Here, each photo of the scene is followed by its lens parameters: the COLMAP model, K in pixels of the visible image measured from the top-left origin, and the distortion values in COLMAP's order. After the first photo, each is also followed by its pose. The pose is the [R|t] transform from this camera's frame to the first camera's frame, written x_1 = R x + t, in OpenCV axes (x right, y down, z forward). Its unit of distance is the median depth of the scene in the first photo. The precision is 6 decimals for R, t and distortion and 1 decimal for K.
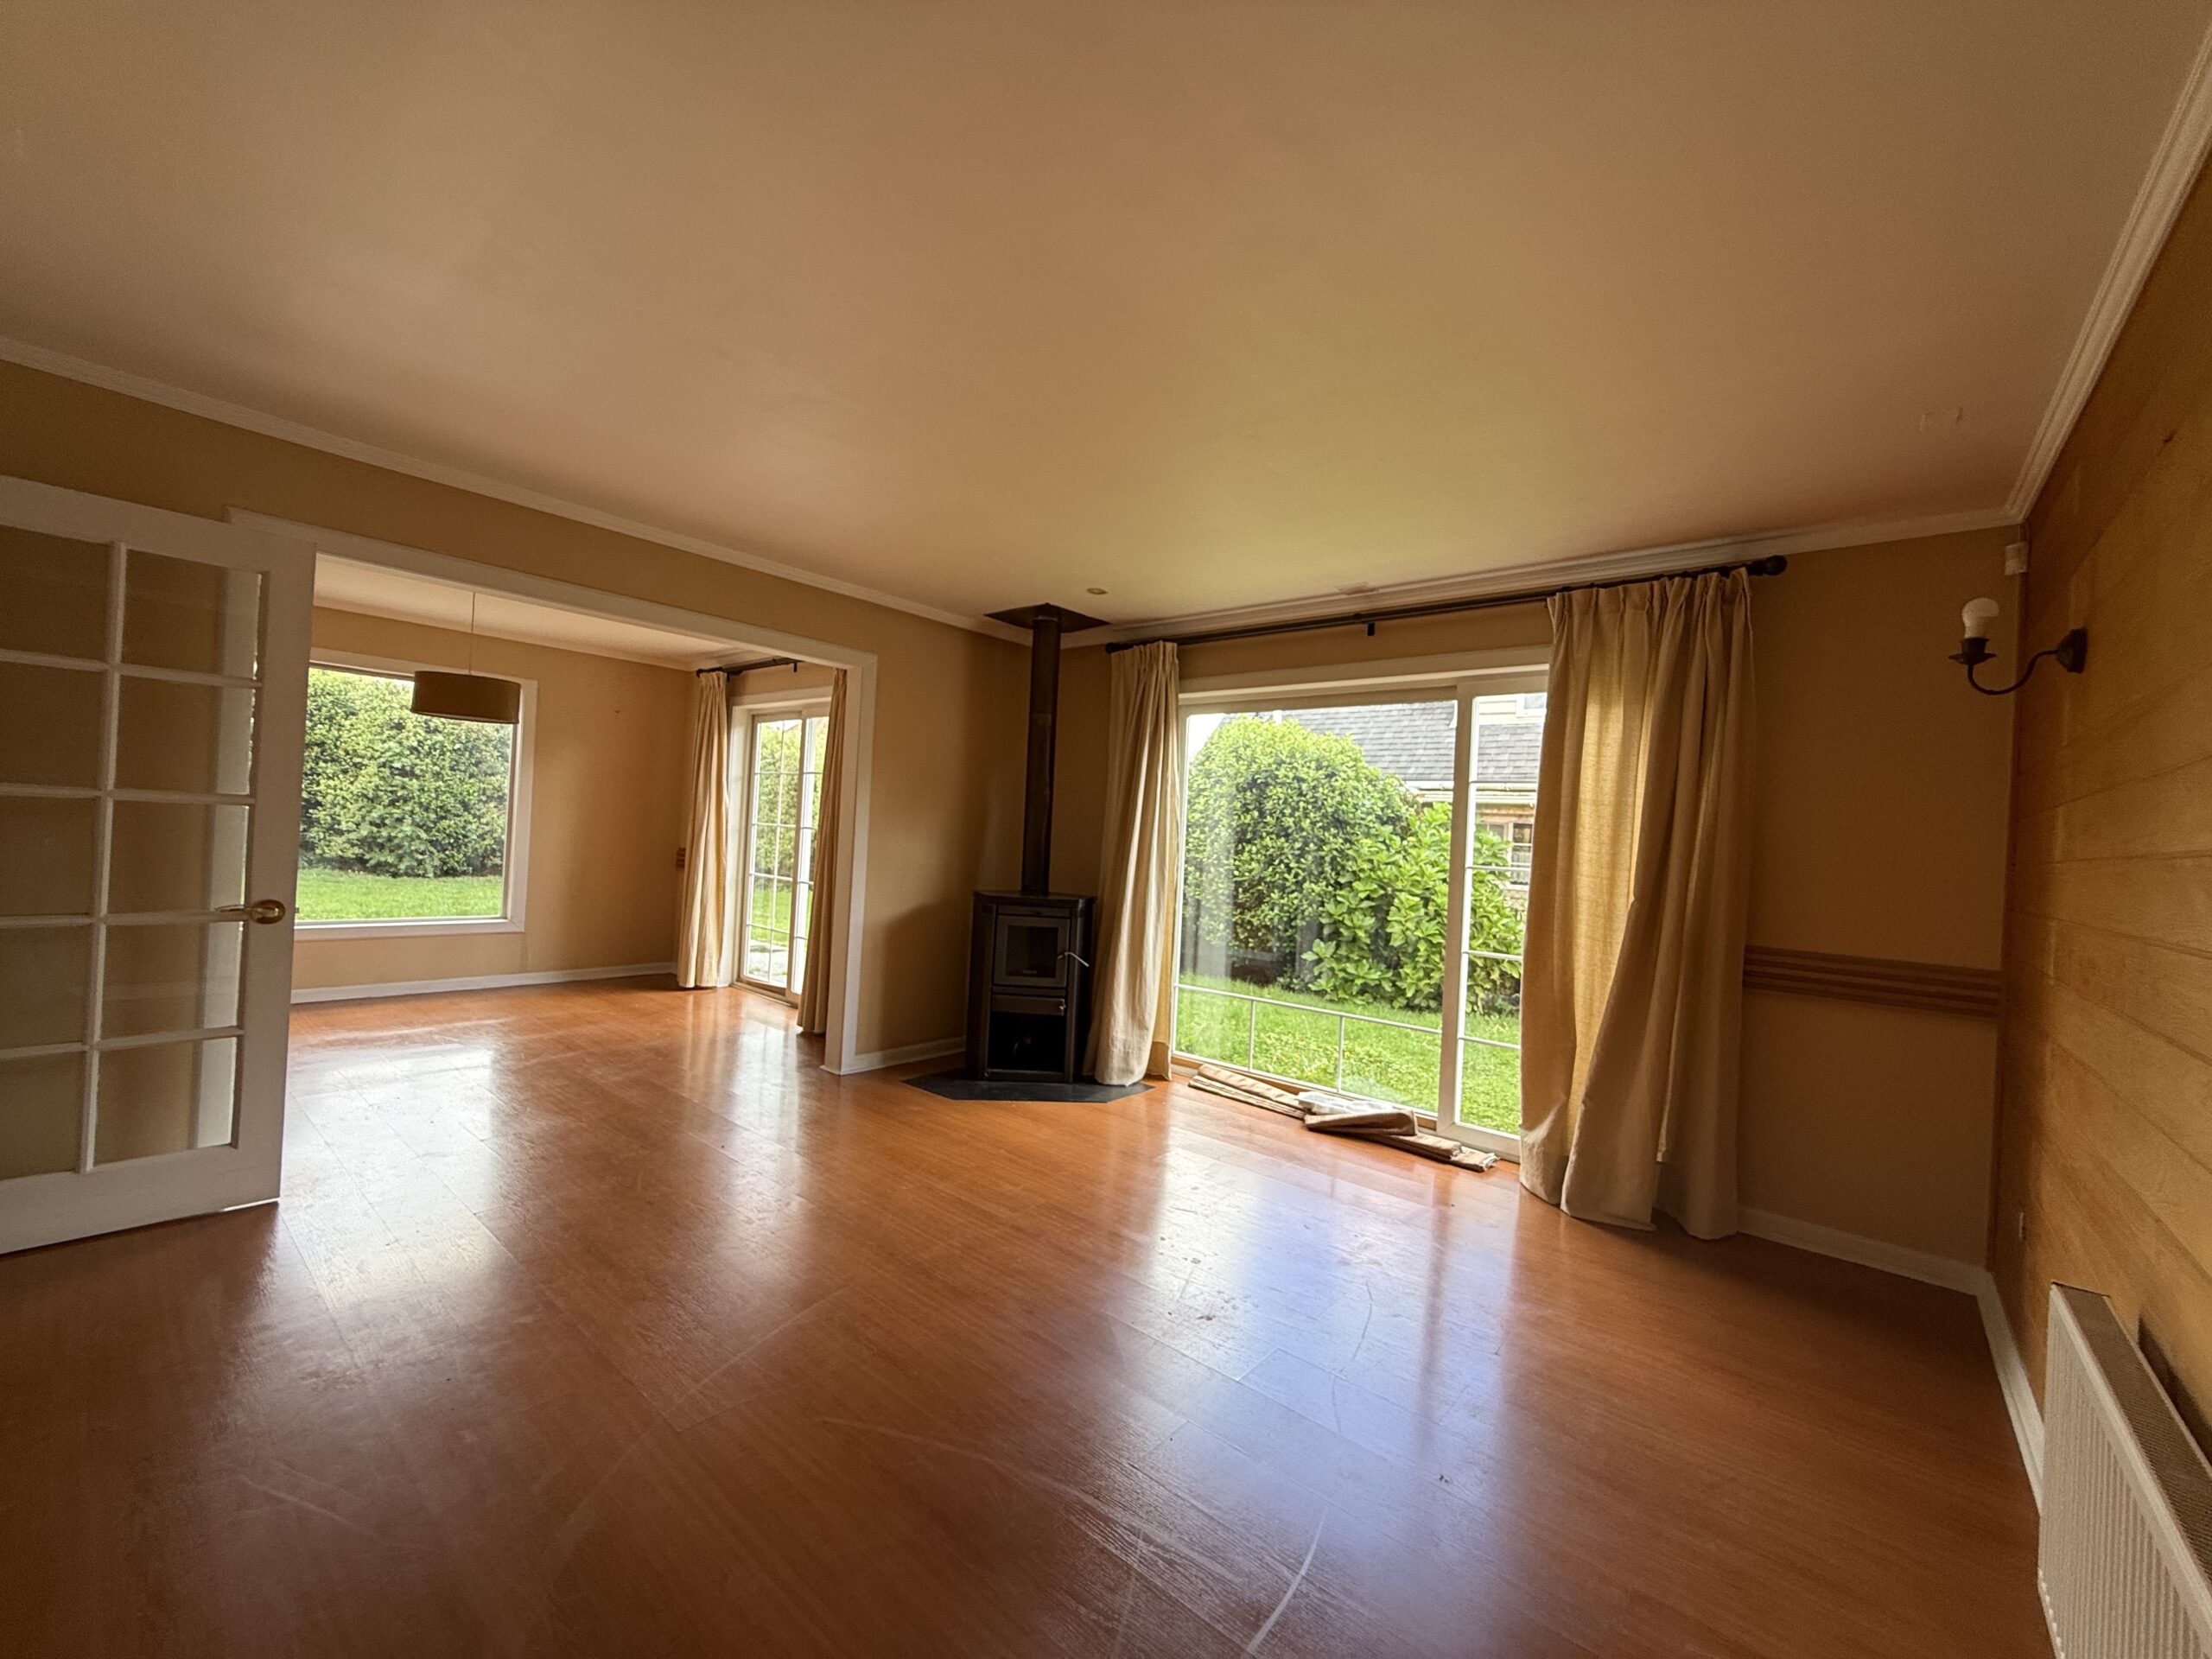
lens RADIAL K [[882.0, 0, 1105.4], [0, 882.0, 833.8], [0, 0, 1]] dist [-0.000984, -0.000135]
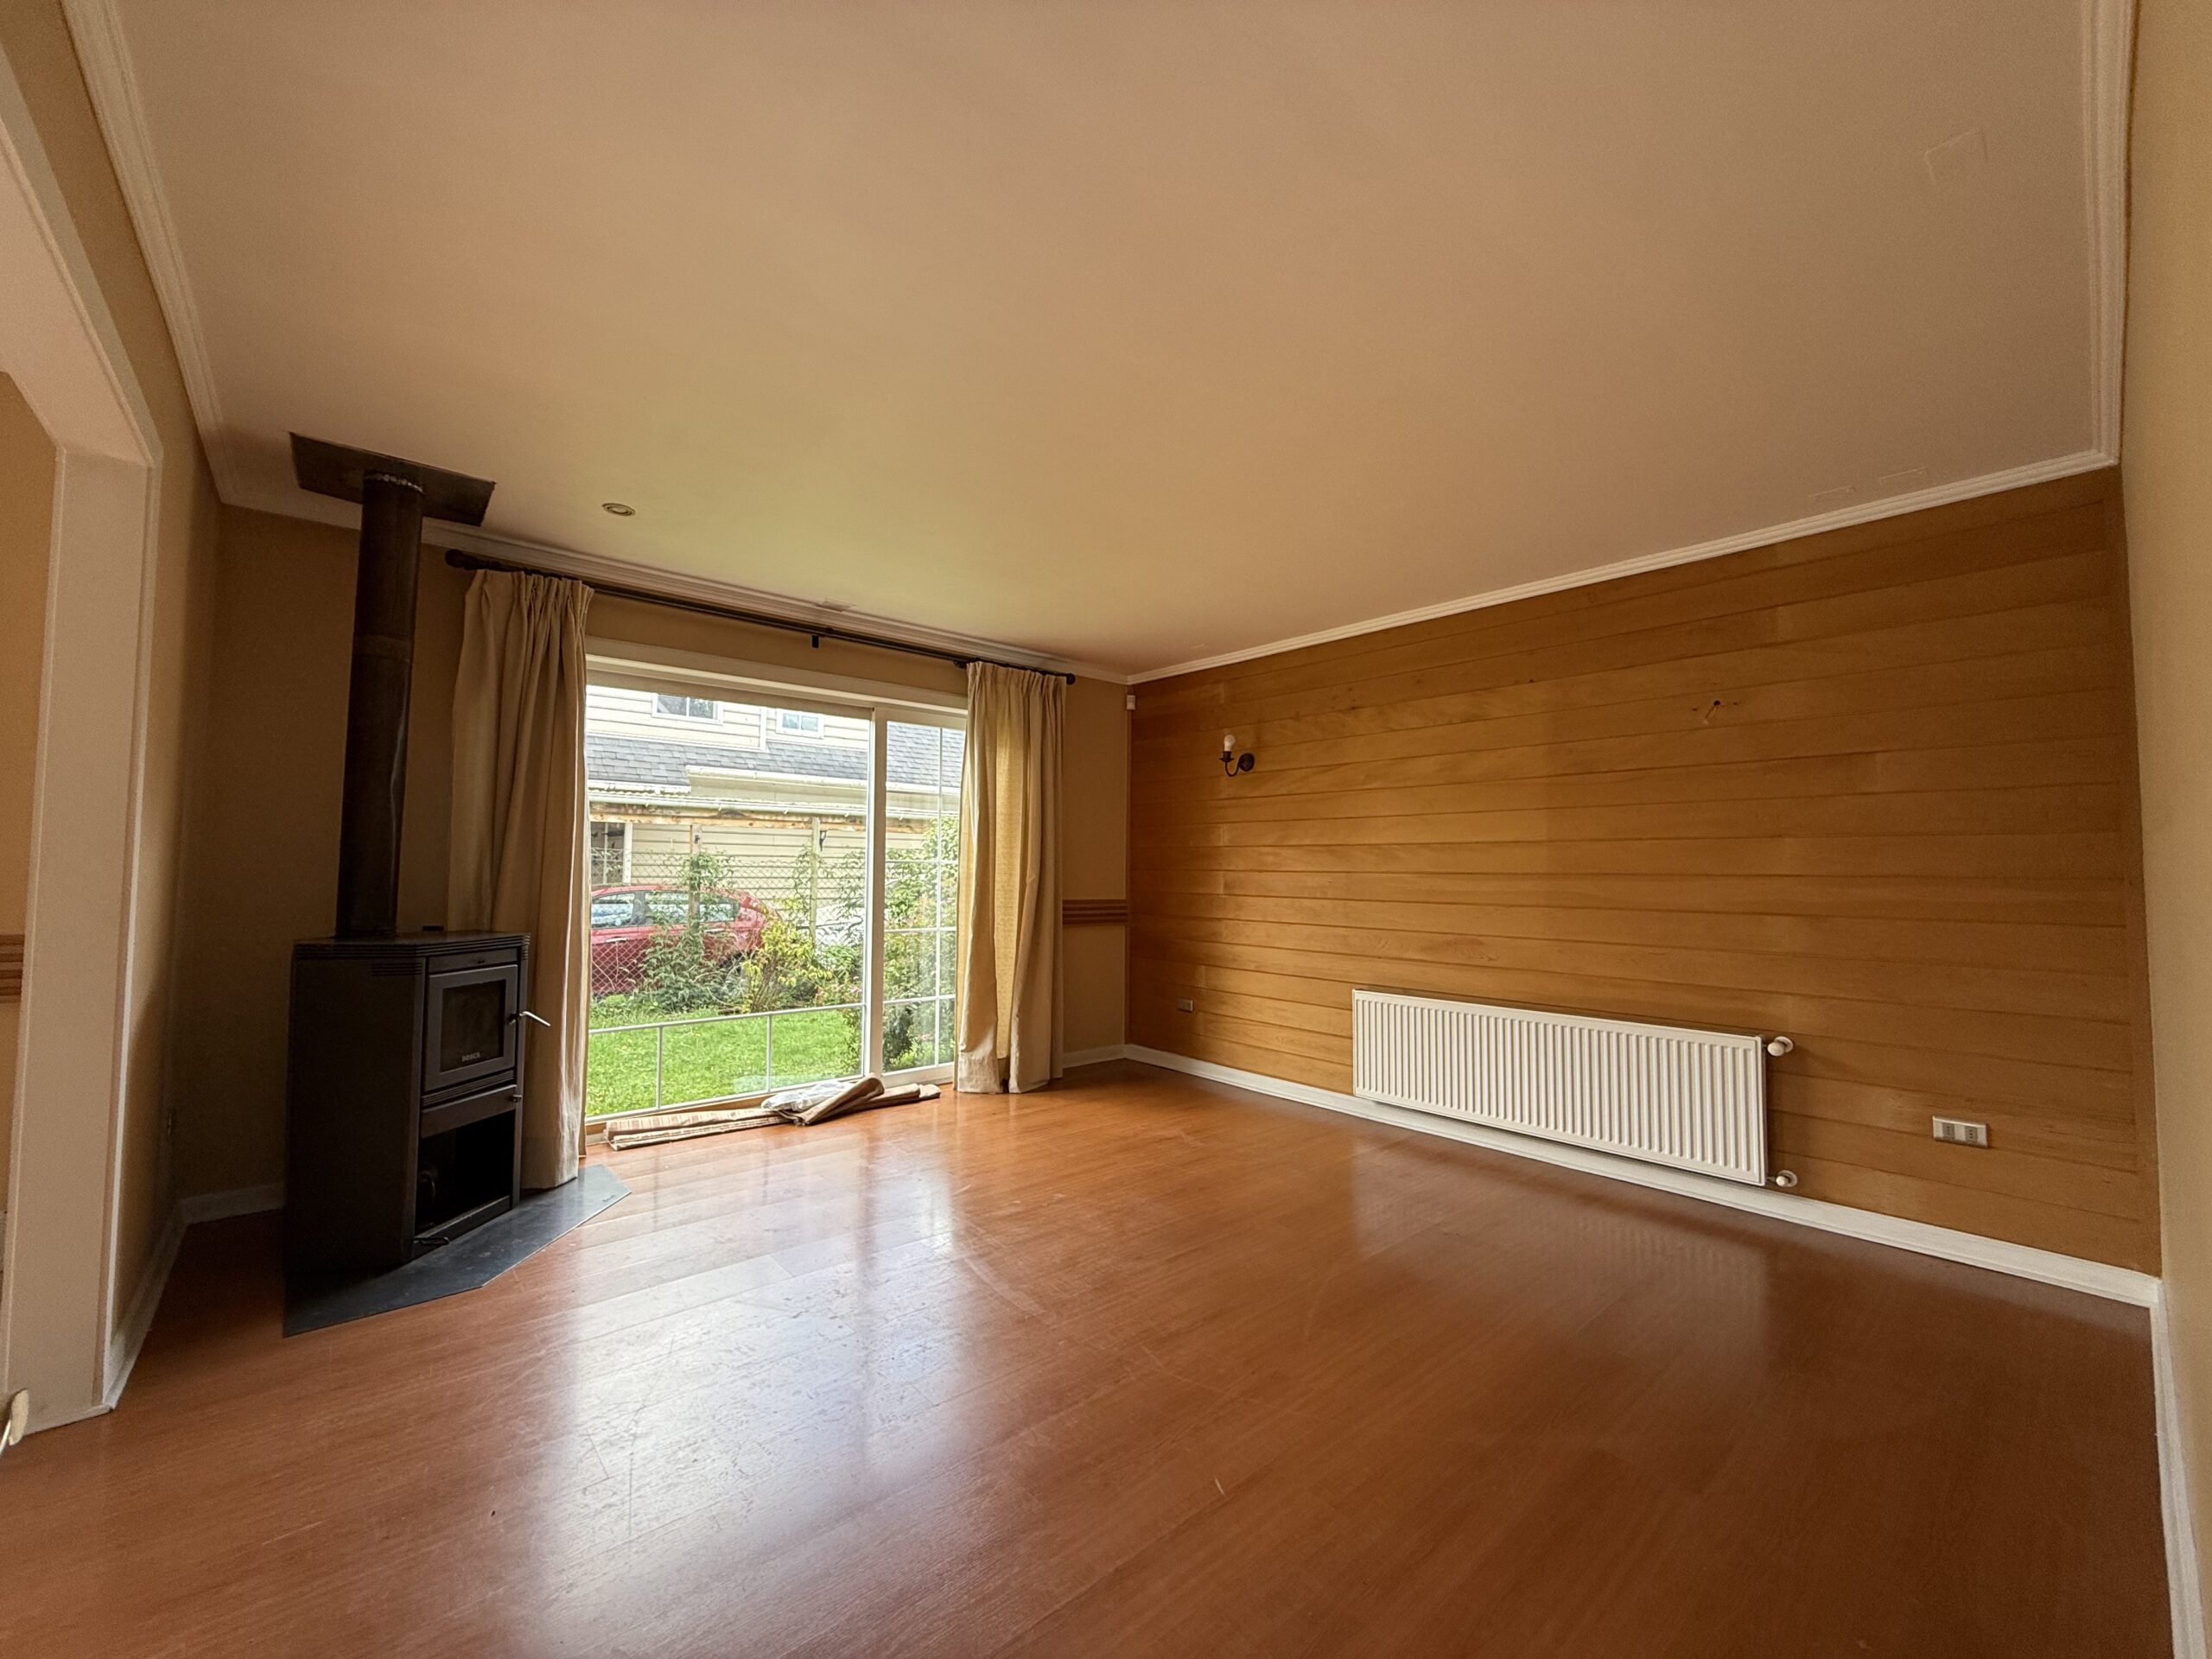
lens RADIAL K [[882.0, 0, 1105.4], [0, 882.0, 826.6], [0, 0, 1]] dist [-0.000984, -0.000135]
pose [[0.148511, -0.002576, 0.988907, -0.718380], [-0.007405, 0.999966, 0.003716, -0.015937], [-0.988883, -0.007875, 0.148487, 0.508670]]
